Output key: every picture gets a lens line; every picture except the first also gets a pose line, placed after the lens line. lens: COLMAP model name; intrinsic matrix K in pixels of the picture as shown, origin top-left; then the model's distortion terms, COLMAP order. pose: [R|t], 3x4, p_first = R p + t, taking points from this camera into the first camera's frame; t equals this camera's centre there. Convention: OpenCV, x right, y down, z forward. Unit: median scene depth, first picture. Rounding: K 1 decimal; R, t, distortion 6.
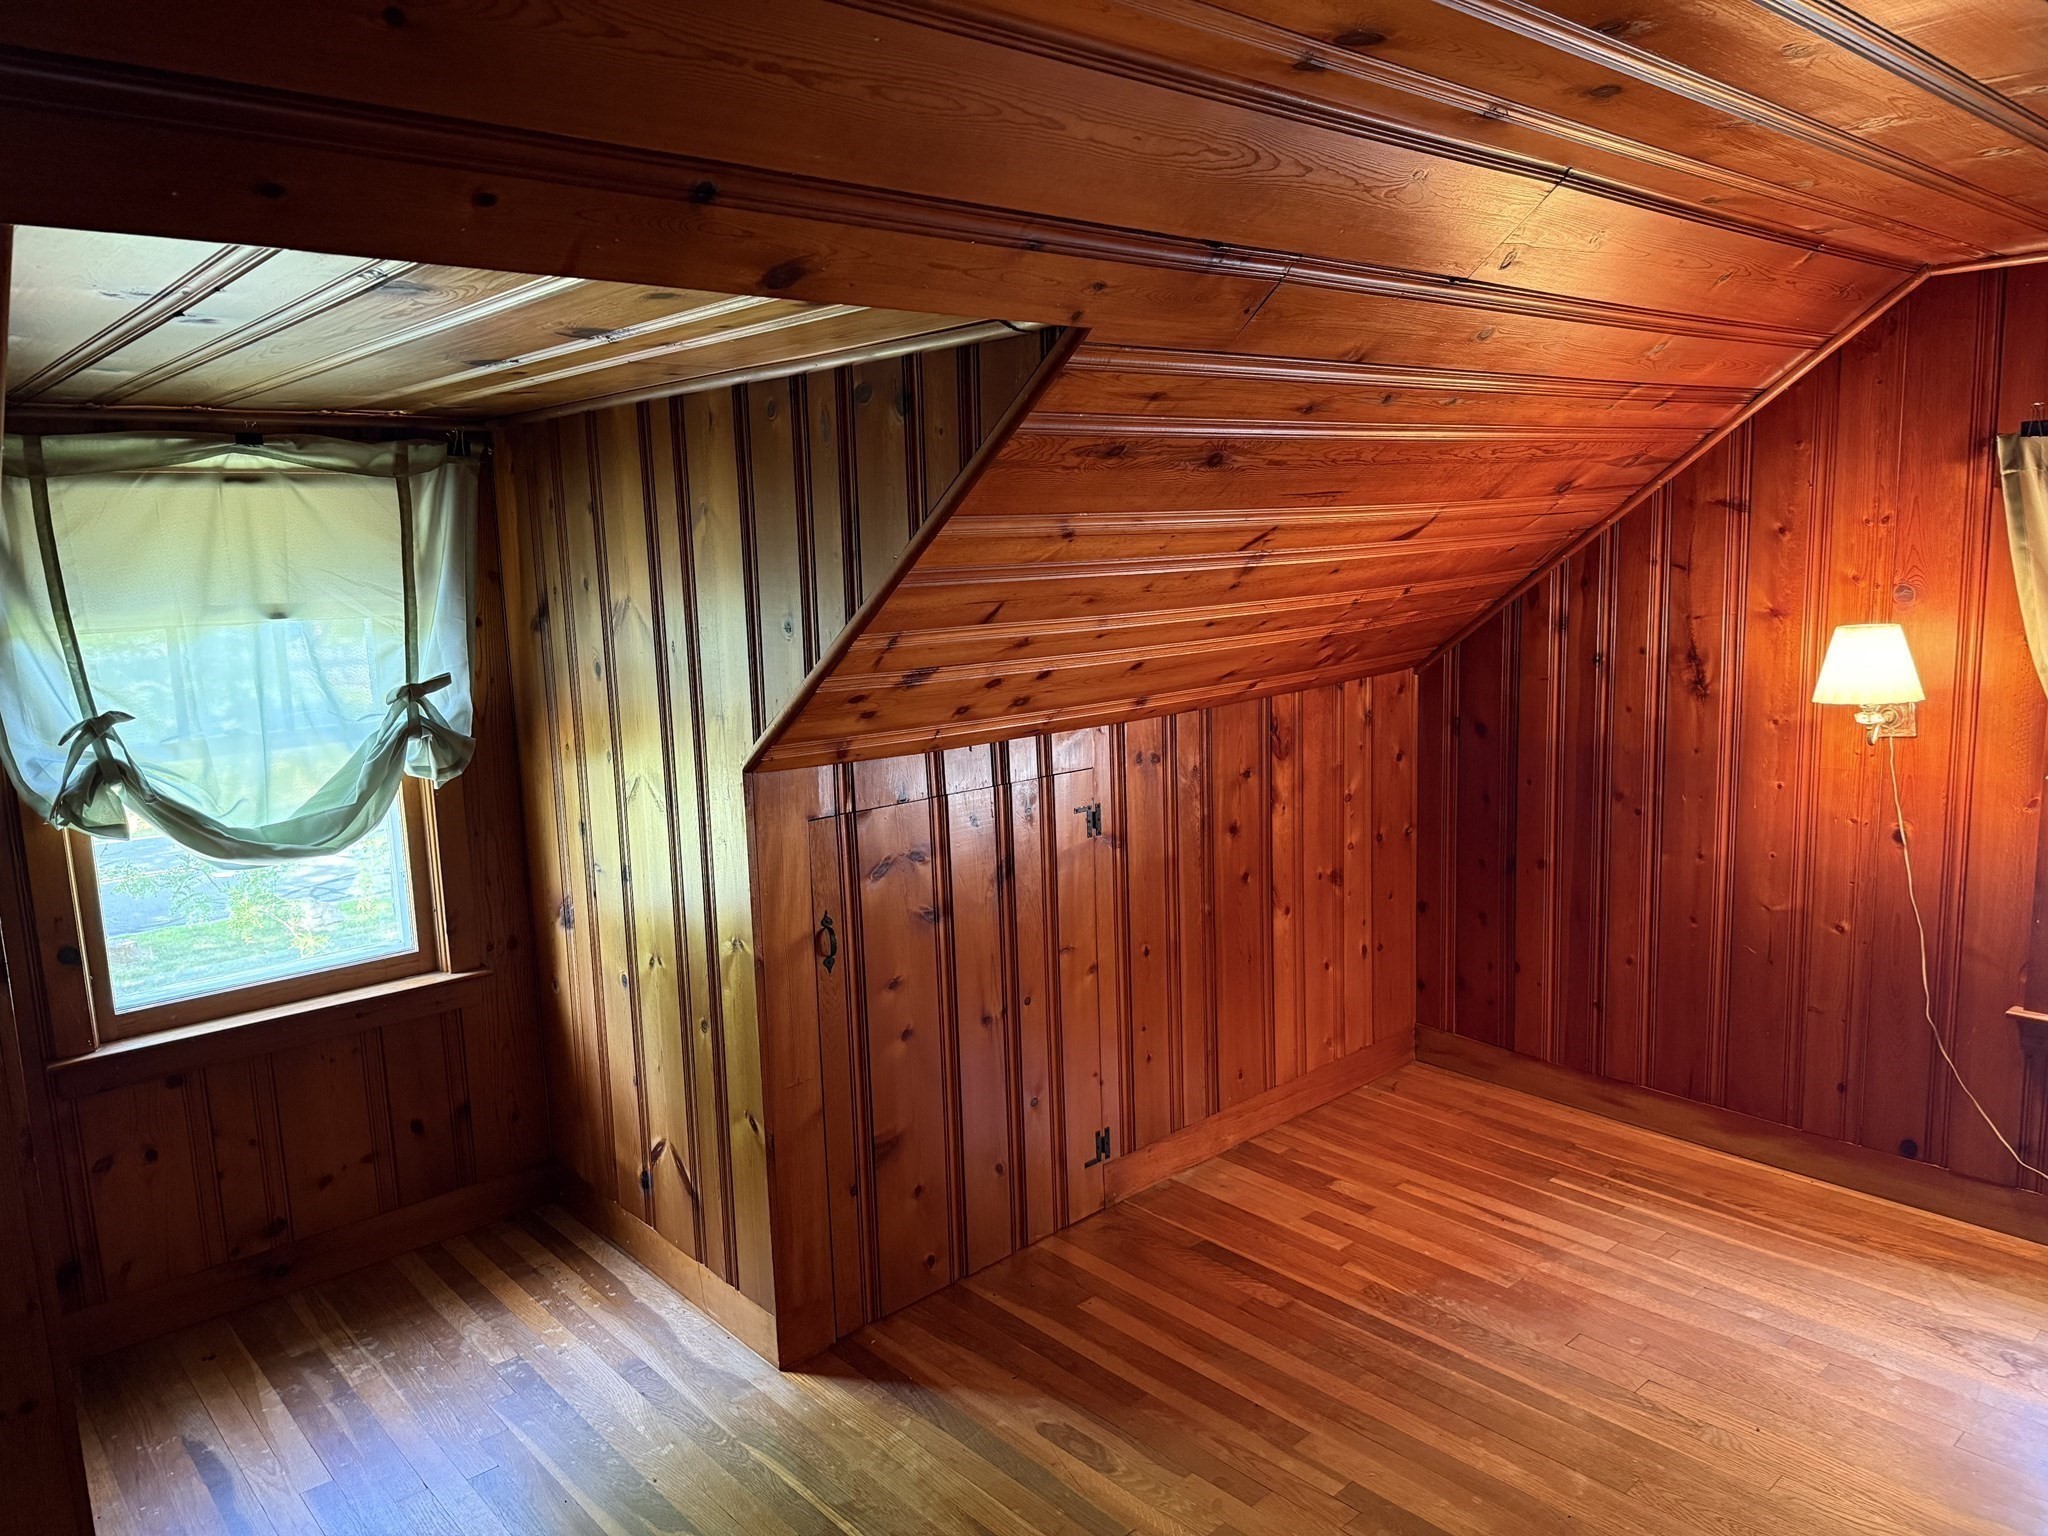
lens RADIAL K [[1452.6, 0, 1024.0], [0, 1452.6, 768.0], [0, 0, 1]] dist [0.040710, -0.040100]
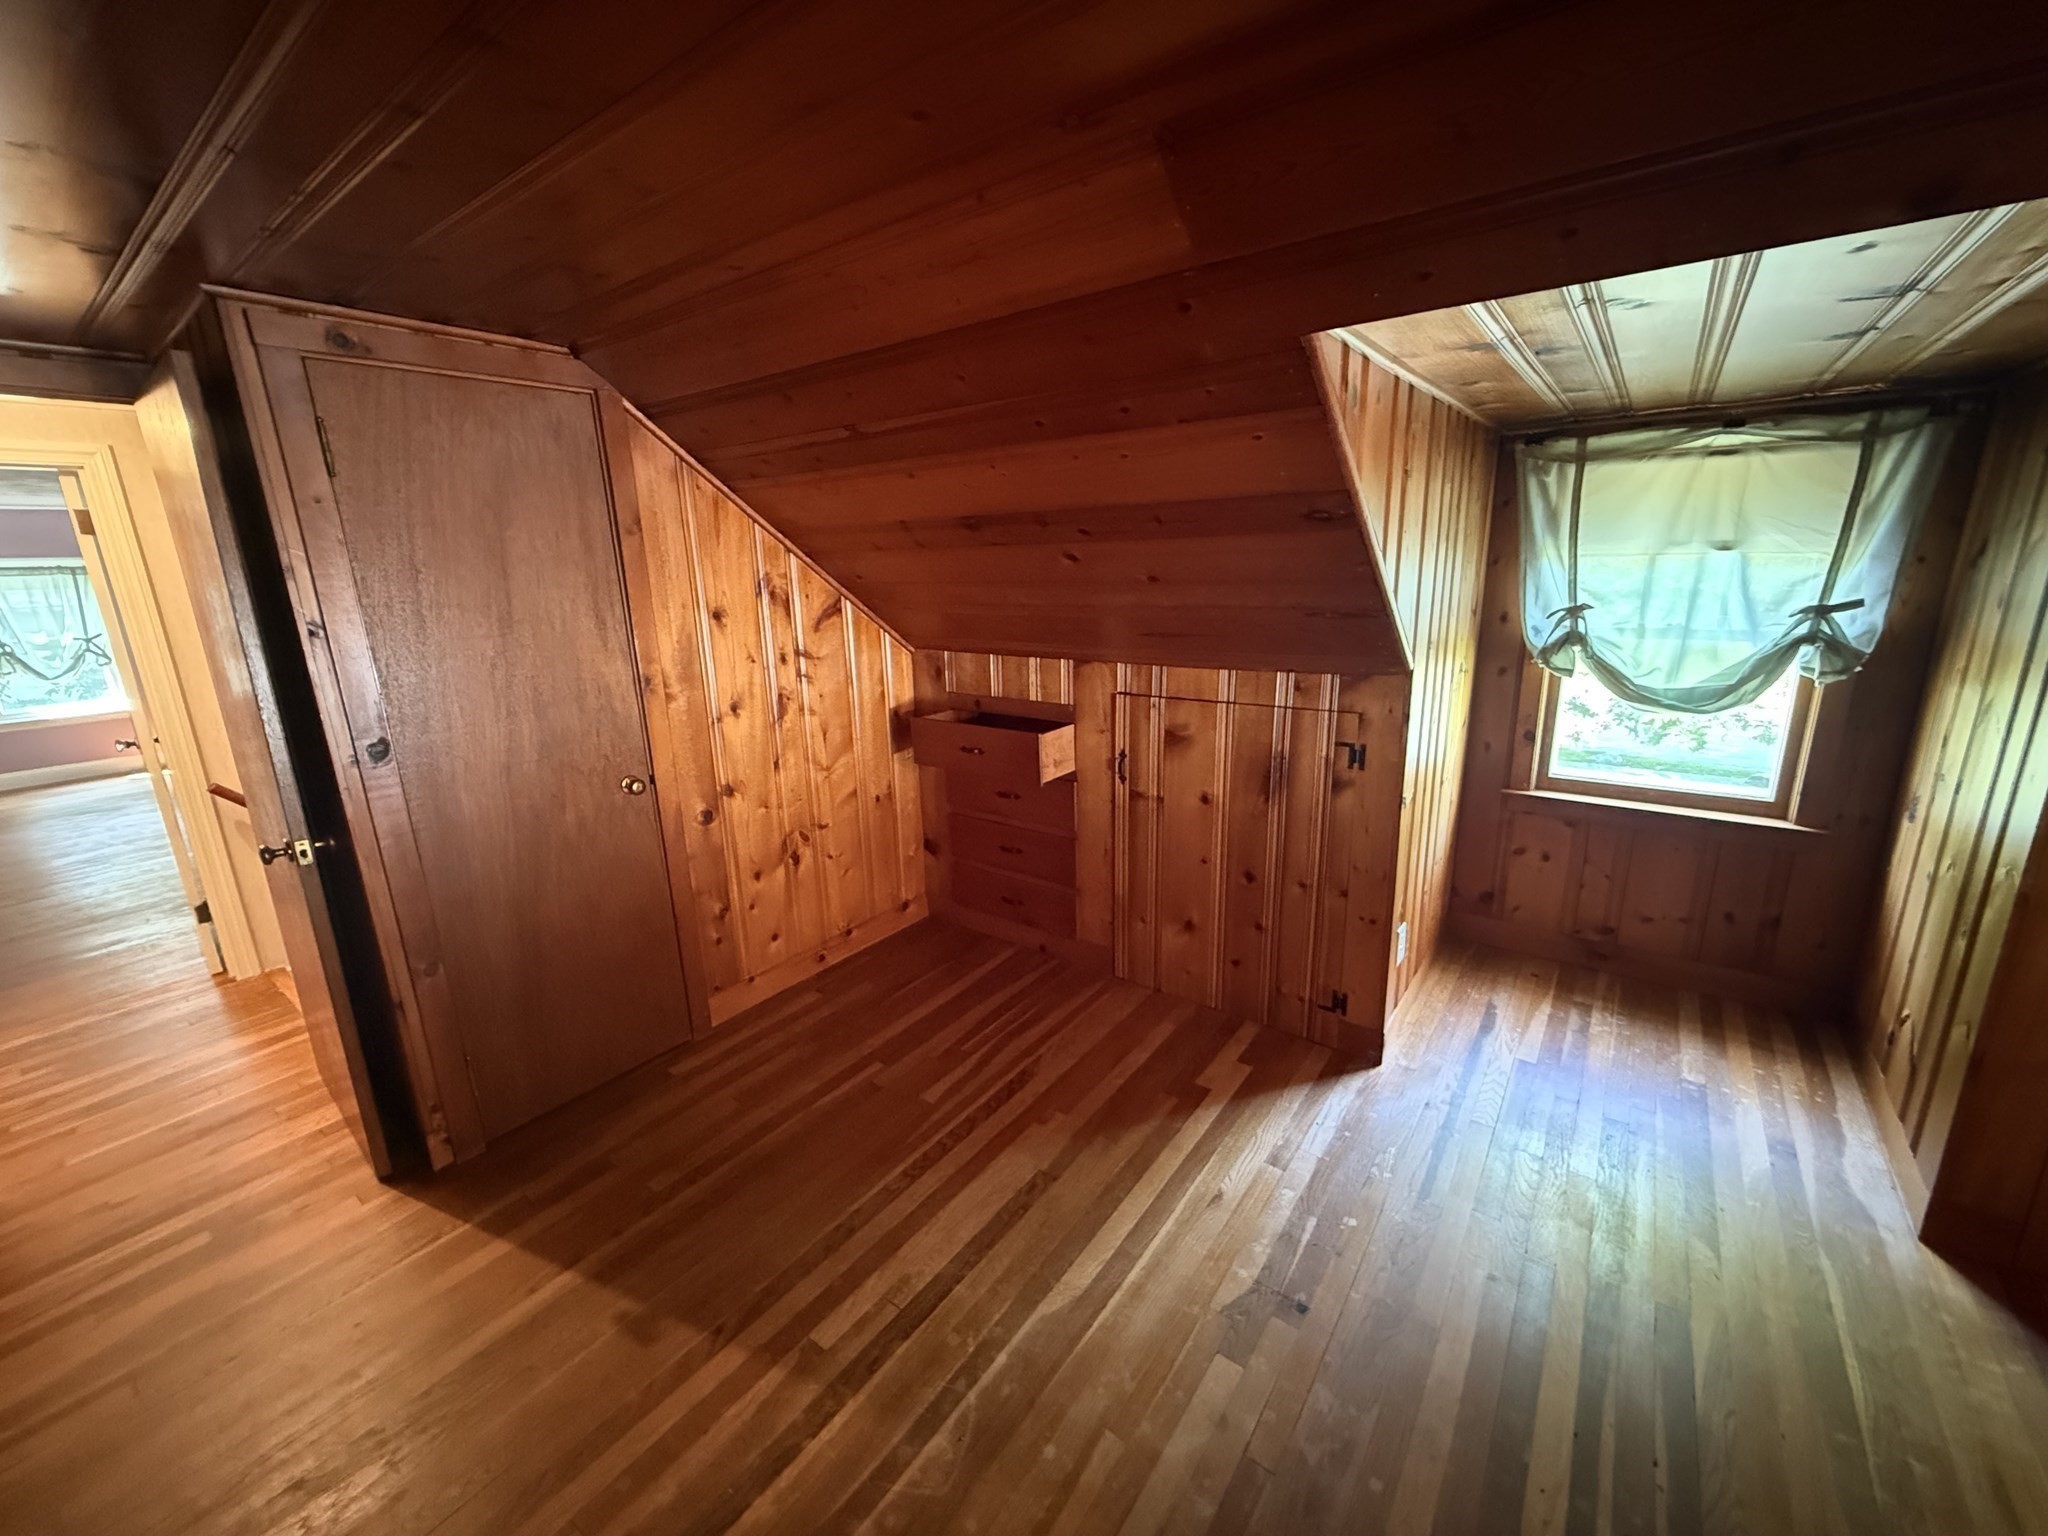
lens RADIAL K [[817.8, 0, 1020.8], [0, 817.8, 765.5], [0, 0, 1]] dist [-0.001549, 0.000379]
pose [[0.202141, 0.271498, -0.940972, 0.179455], [-0.130998, 0.959668, 0.248751, -0.006725], [0.970556, 0.072983, 0.229554, 0.144776]]
